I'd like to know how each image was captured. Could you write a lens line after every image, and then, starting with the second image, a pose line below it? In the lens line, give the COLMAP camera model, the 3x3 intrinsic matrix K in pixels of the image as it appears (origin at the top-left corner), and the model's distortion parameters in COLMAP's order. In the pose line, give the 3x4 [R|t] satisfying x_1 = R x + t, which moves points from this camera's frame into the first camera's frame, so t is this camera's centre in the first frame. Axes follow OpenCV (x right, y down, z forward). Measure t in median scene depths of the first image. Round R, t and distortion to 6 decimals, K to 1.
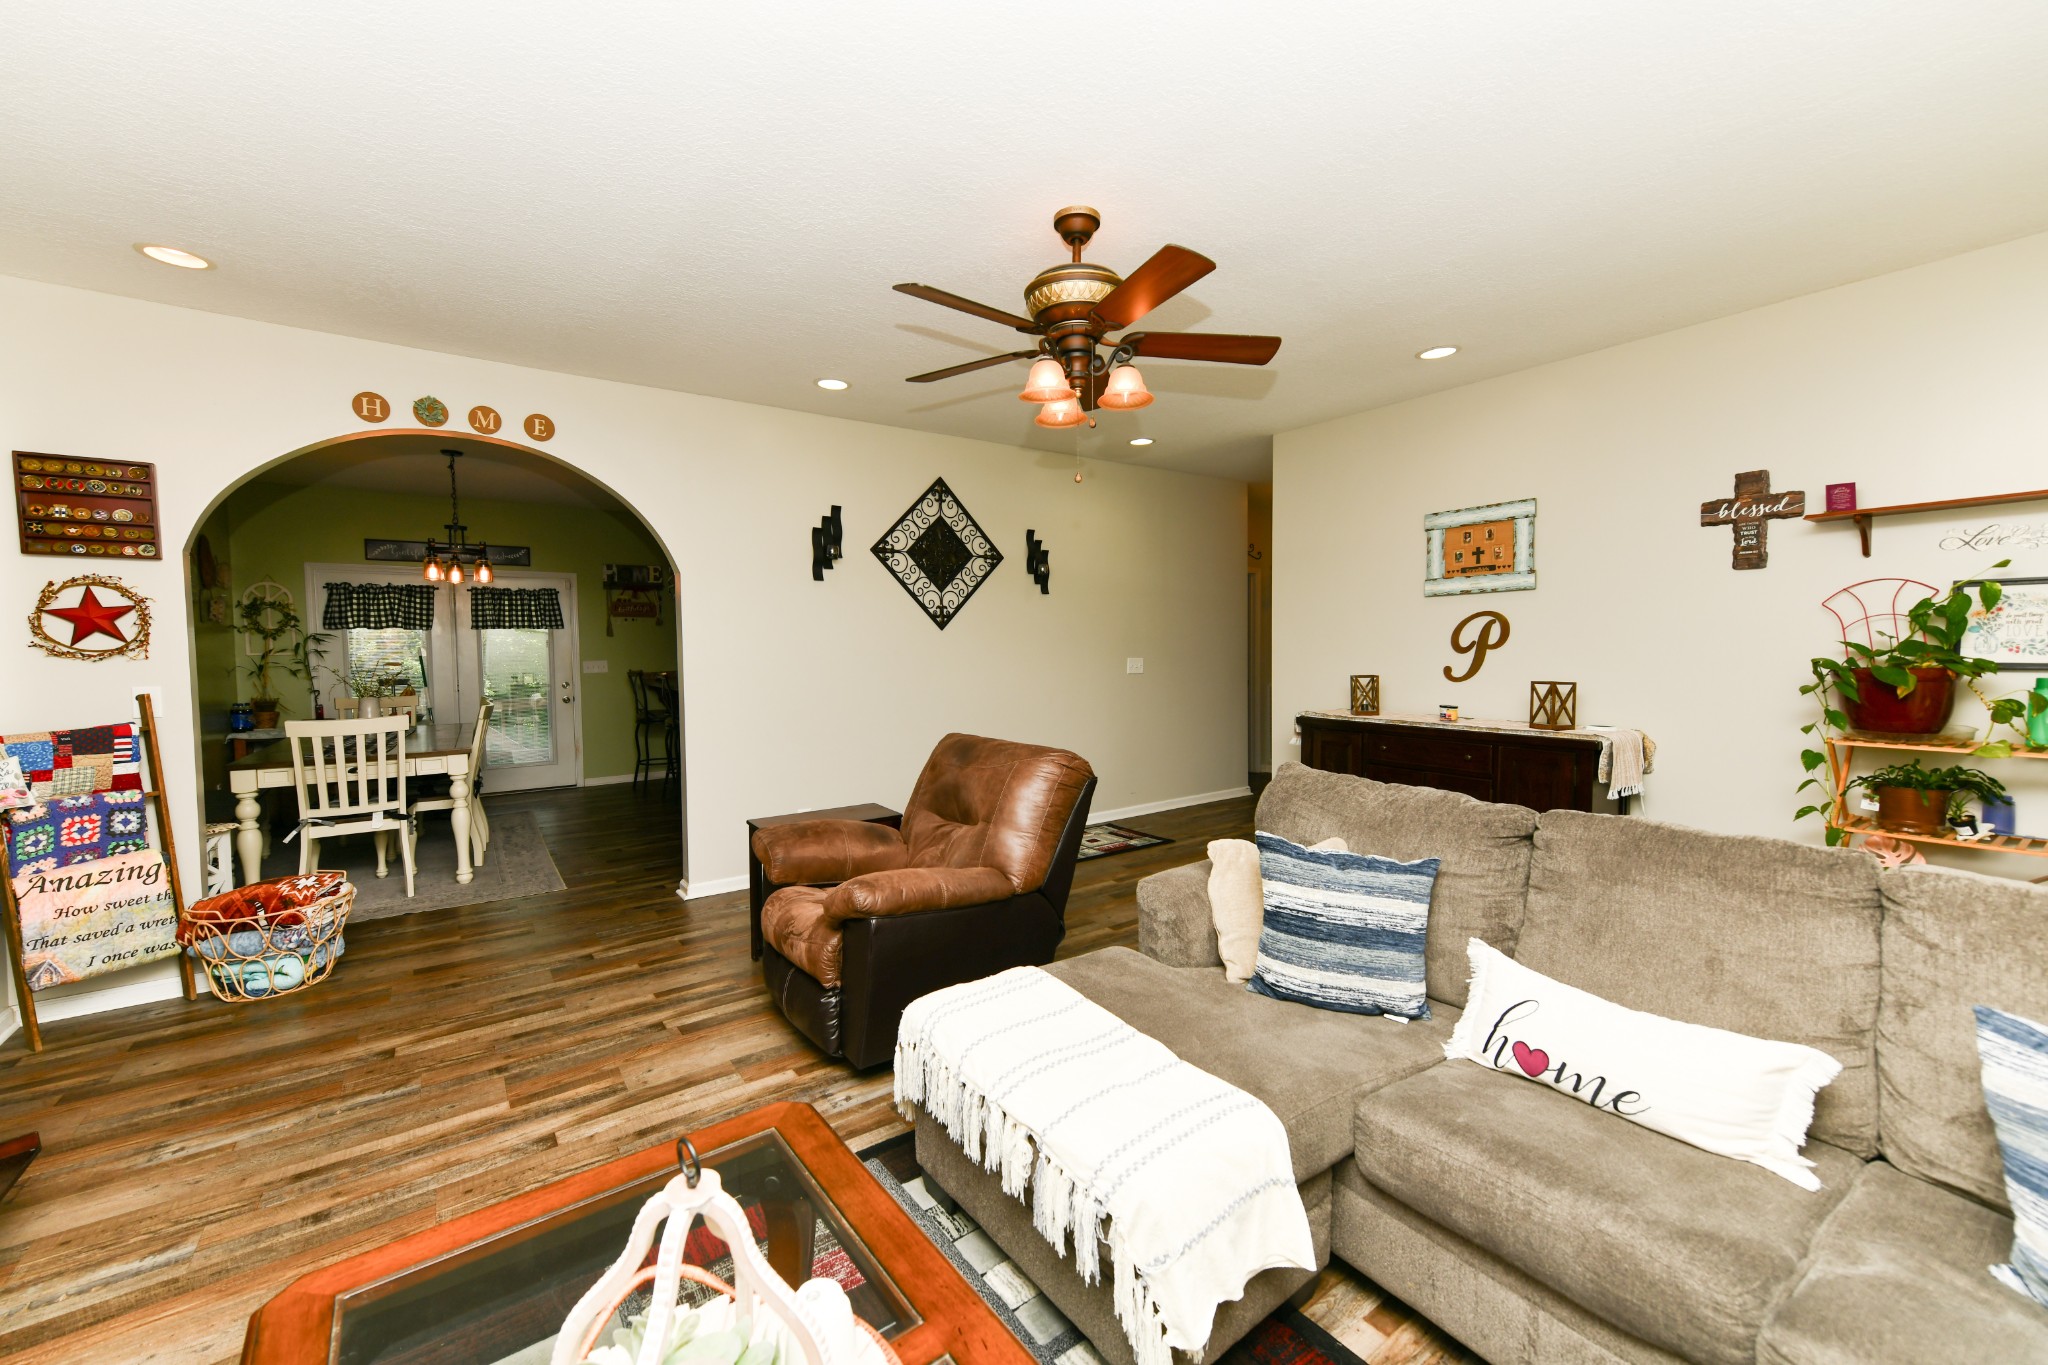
lens RADIAL K [[803.8, 0, 1021.2], [0, 803.8, 677.0], [0, 0, 1]] dist [0.001866, 0.000139]
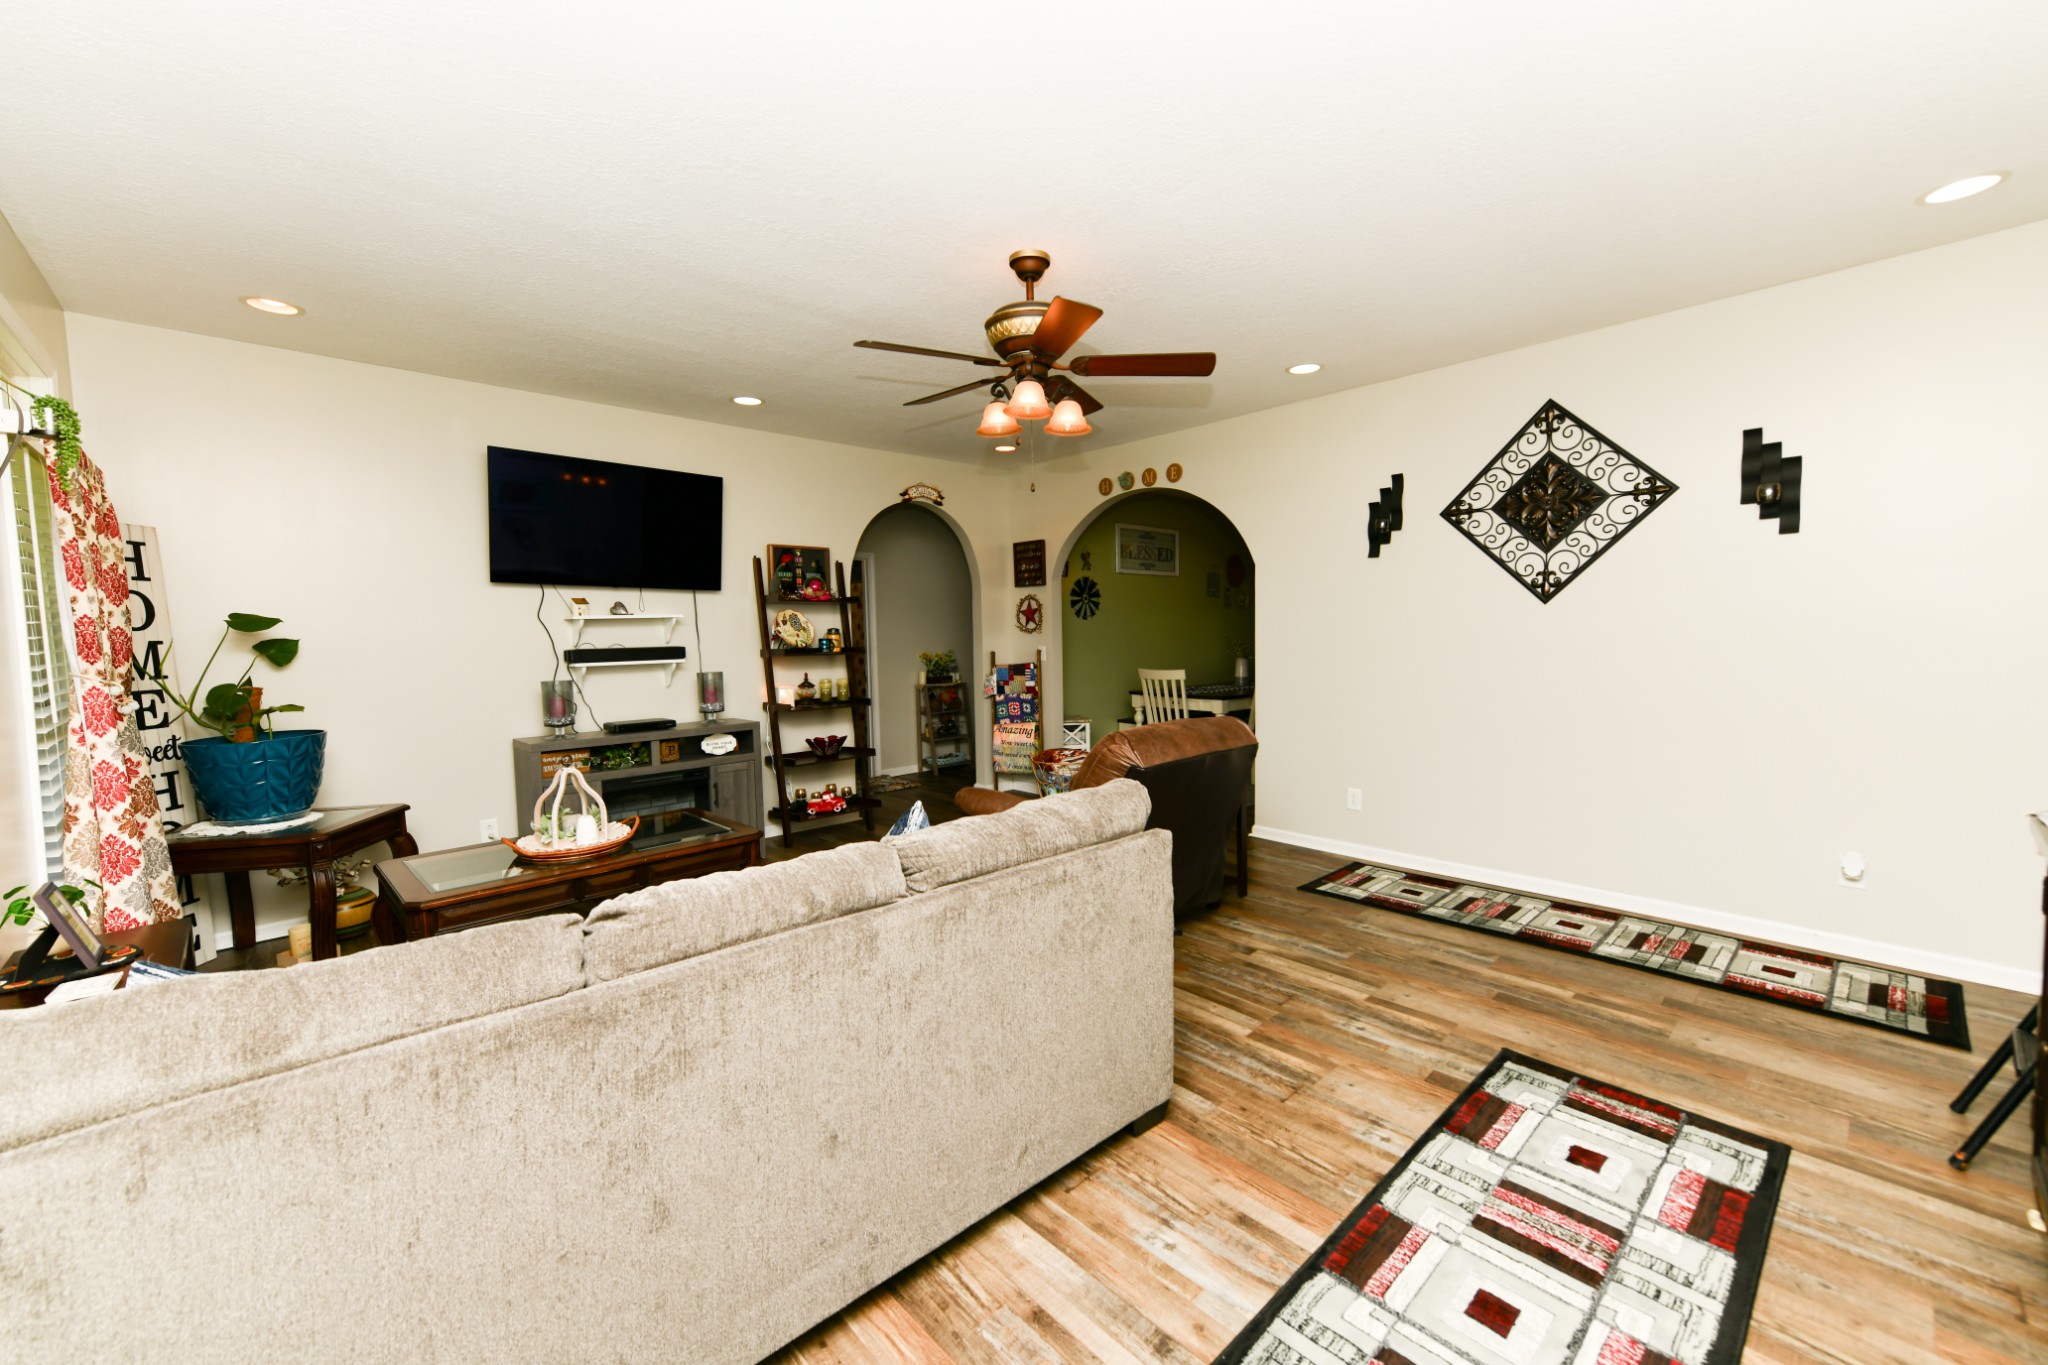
lens RADIAL K [[803.8, 0, 1021.2], [0, 803.8, 677.0], [0, 0, 1]] dist [0.001866, 0.000139]
pose [[0.114788, 0.071234, -0.990833, 0.727457], [-0.021431, 0.997371, 0.069221, -0.037932], [0.993159, 0.013289, 0.116013, 0.513224]]
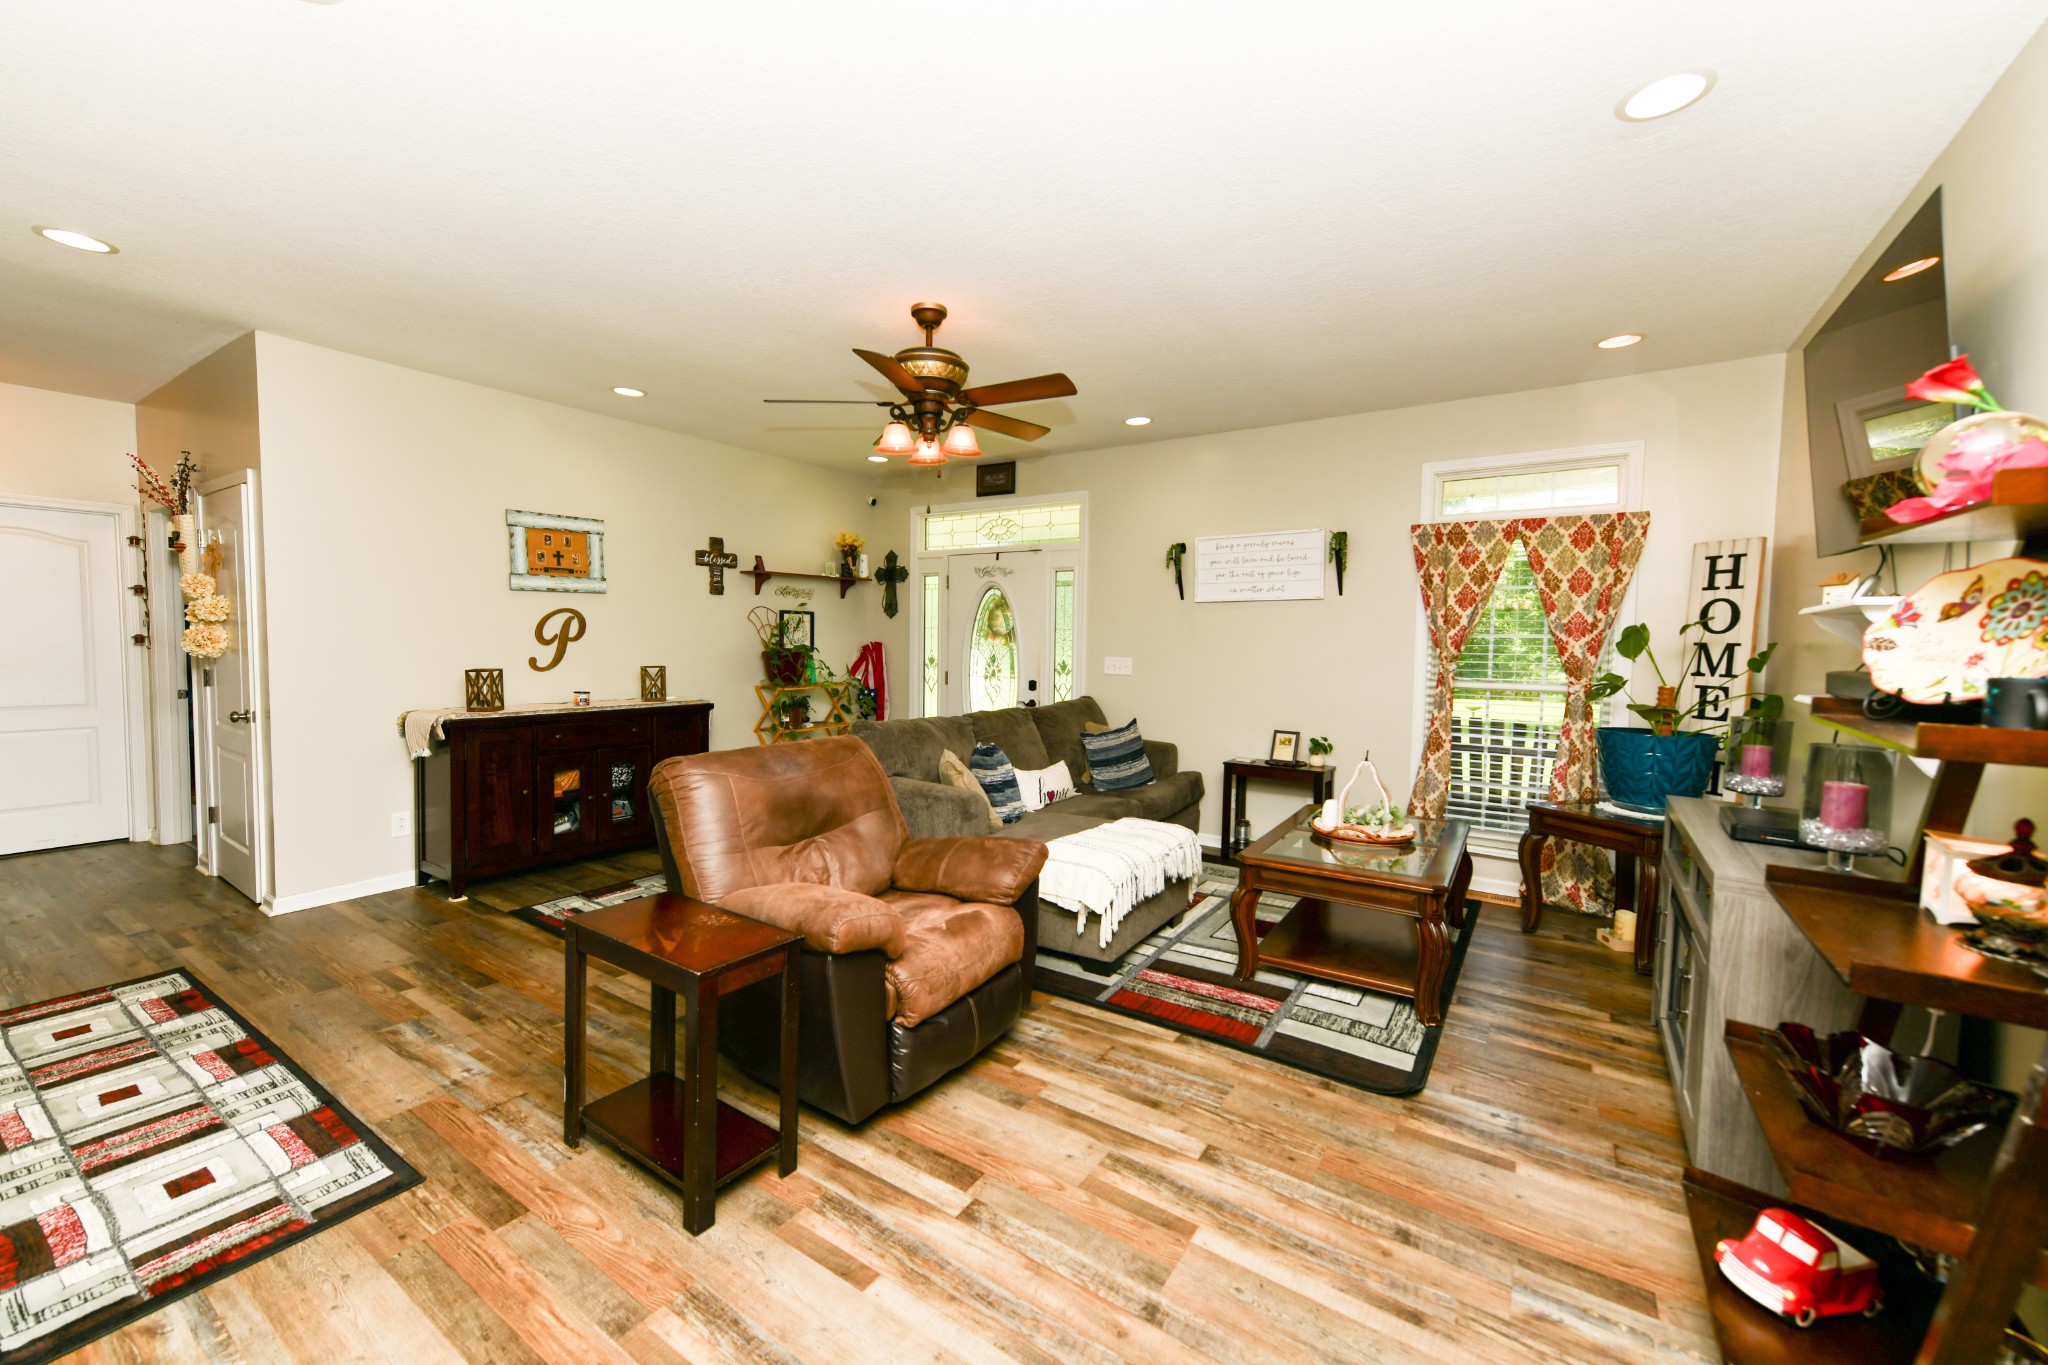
lens RADIAL K [[792.6, 0, 1024.0], [0, 792.6, 682.5], [0, 0, 1]] dist [0.000134, 0.000006]
pose [[-0.340959, -0.049023, 0.938799, -0.712592], [0.024964, 0.997815, 0.061172, -0.029436], [-0.939747, 0.044293, -0.338990, 0.778460]]
